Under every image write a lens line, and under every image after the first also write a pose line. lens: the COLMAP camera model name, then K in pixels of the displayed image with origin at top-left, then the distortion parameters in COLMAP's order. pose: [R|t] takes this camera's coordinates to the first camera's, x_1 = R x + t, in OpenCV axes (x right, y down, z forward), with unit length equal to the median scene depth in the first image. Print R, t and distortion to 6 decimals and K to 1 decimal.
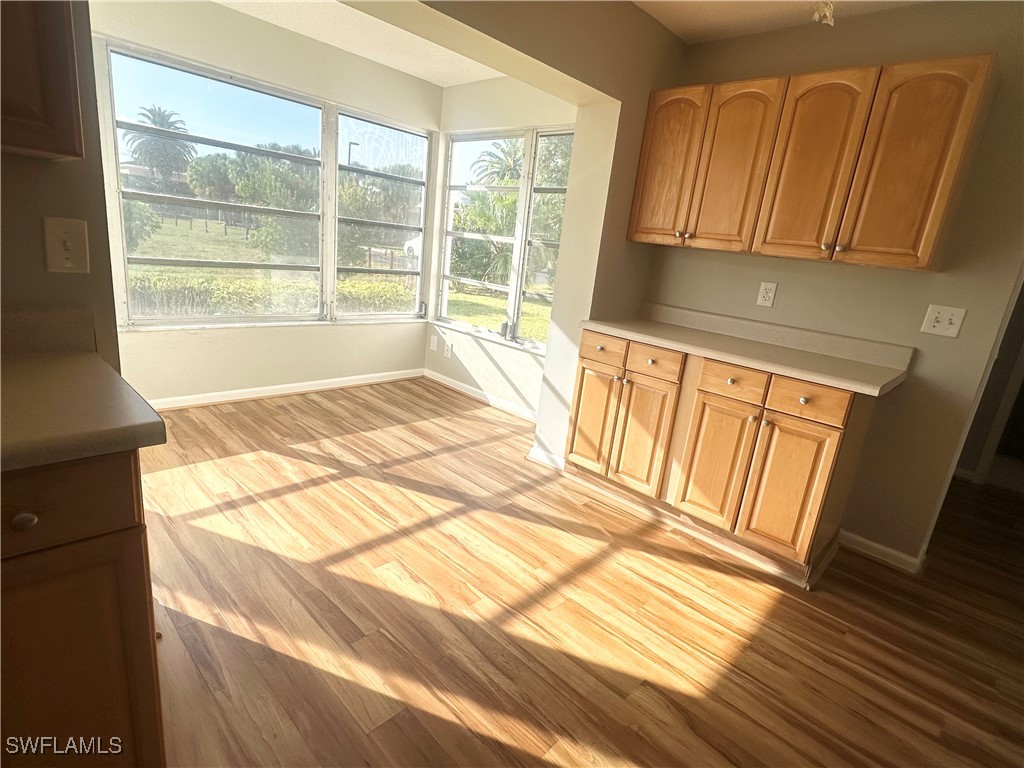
lens RADIAL K [[529.8, 0, 503.9], [0, 529.8, 387.6], [0, 0, 1]] dist [0.003712, 0.001133]
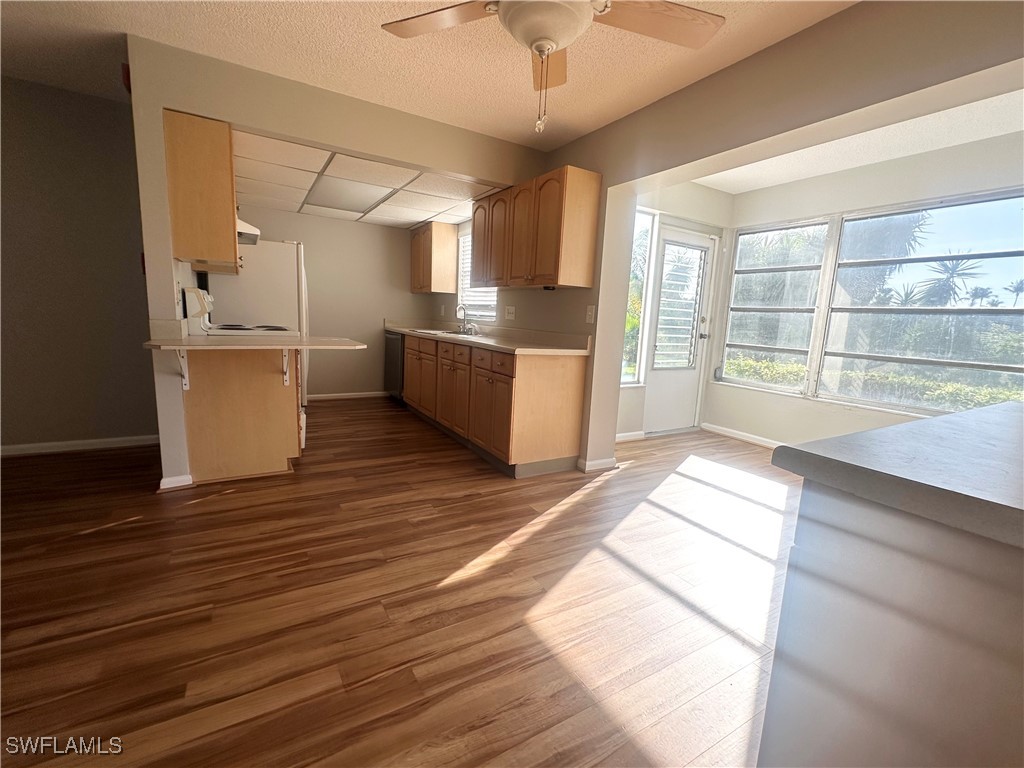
lens RADIAL K [[446.4, 0, 508.5], [0, 446.4, 386.0], [0, 0, 1]] dist [0.001614, -0.000382]
pose [[-0.254885, 0.030271, -0.966498, 0.798293], [-0.331243, 0.936303, 0.116680, -0.012793], [0.908467, 0.349885, -0.228622, 0.587334]]
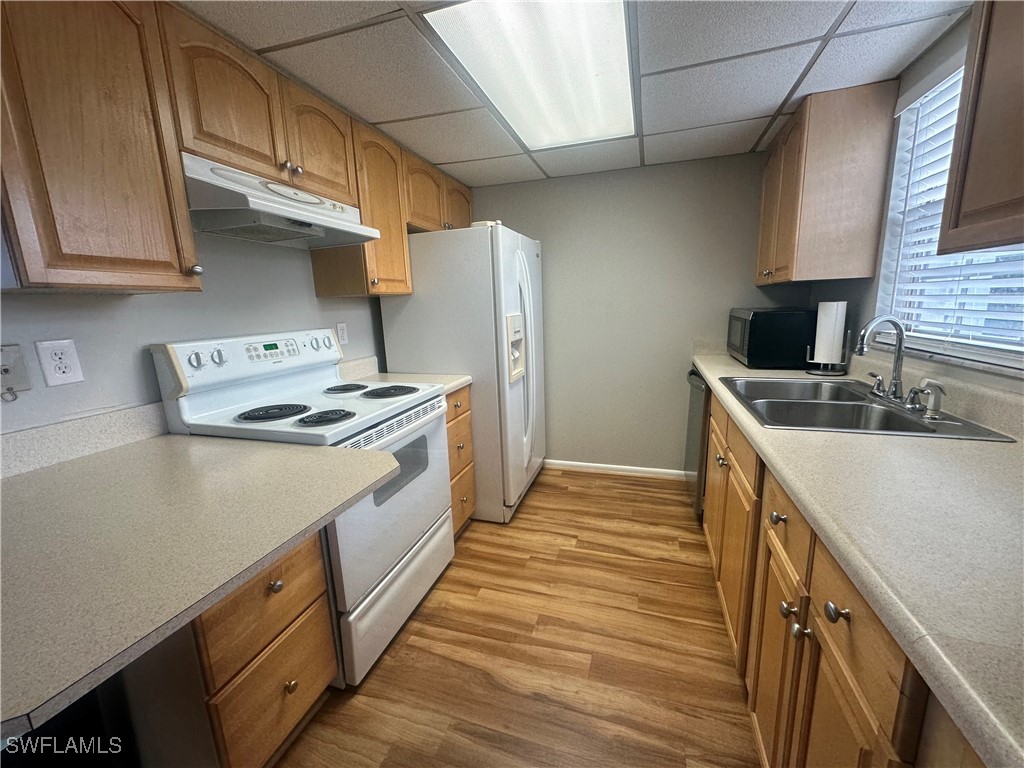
lens RADIAL K [[408.1, 0, 510.8], [0, 408.1, 384.1], [0, 0, 1]] dist [-0.003923, -0.001269]
pose [[-0.896709, 0.006885, -0.442568, -0.166002], [-0.177643, 0.910219, 0.374092, -0.069081], [0.405409, 0.414071, -0.814978, 0.184713]]
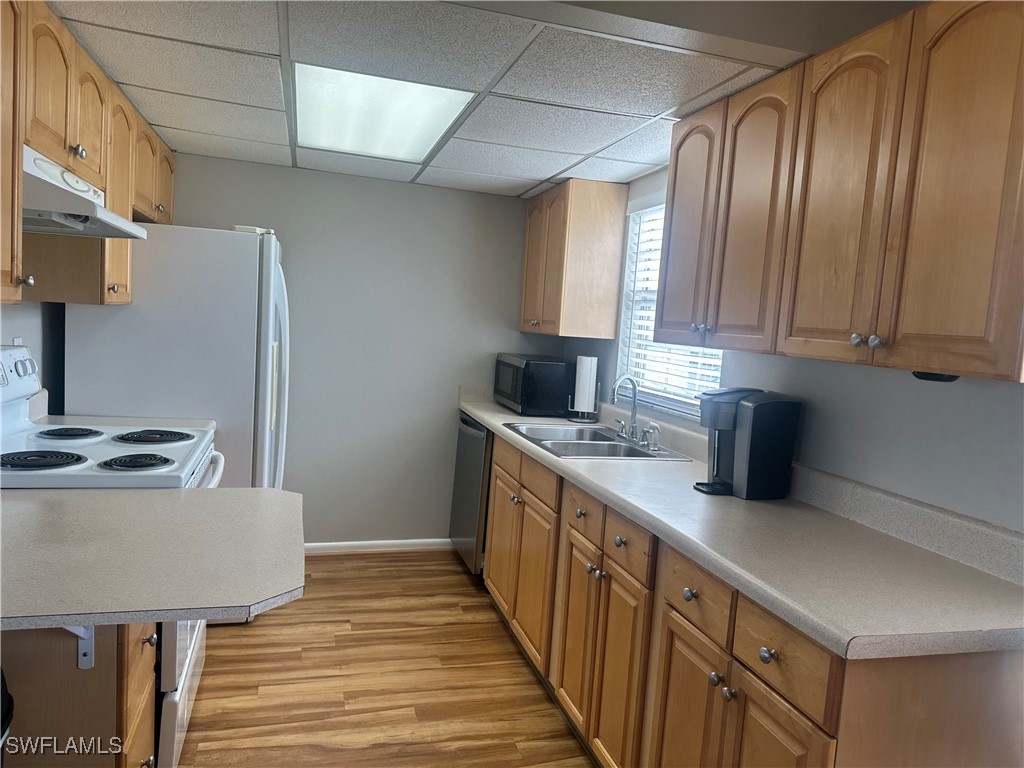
lens RADIAL K [[718.5, 0, 513.4], [0, 718.5, 385.4], [0, 0, 1]] dist [0.050215, -0.033789]
pose [[-0.479554, -0.066540, -0.874986, 0.272469], [-0.348831, 0.929406, 0.120506, -0.098585], [0.805198, 0.363011, -0.468912, 0.323824]]
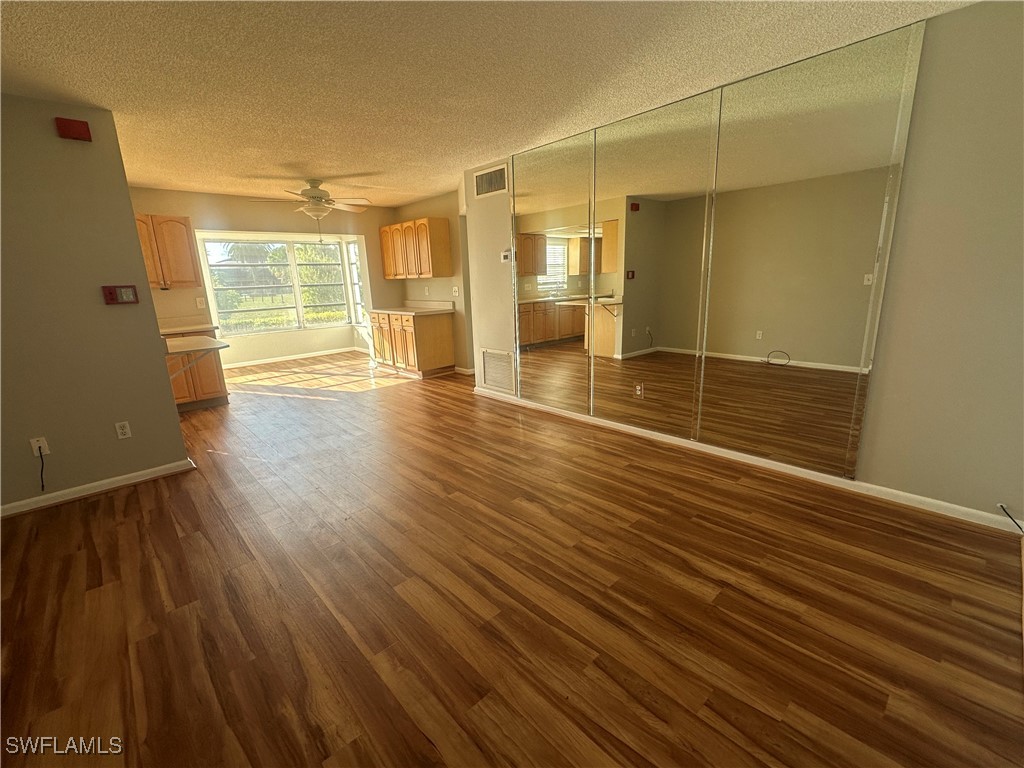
lens RADIAL K [[446.4, 0, 510.9], [0, 446.4, 386.9], [0, 0, 1]] dist [0.001614, -0.000382]
pose [[0.988177, -0.128436, -0.083725, 1.064417], [0.125970, 0.991447, -0.034120, 0.469707], [0.087391, 0.023170, 0.995905, -1.328347]]
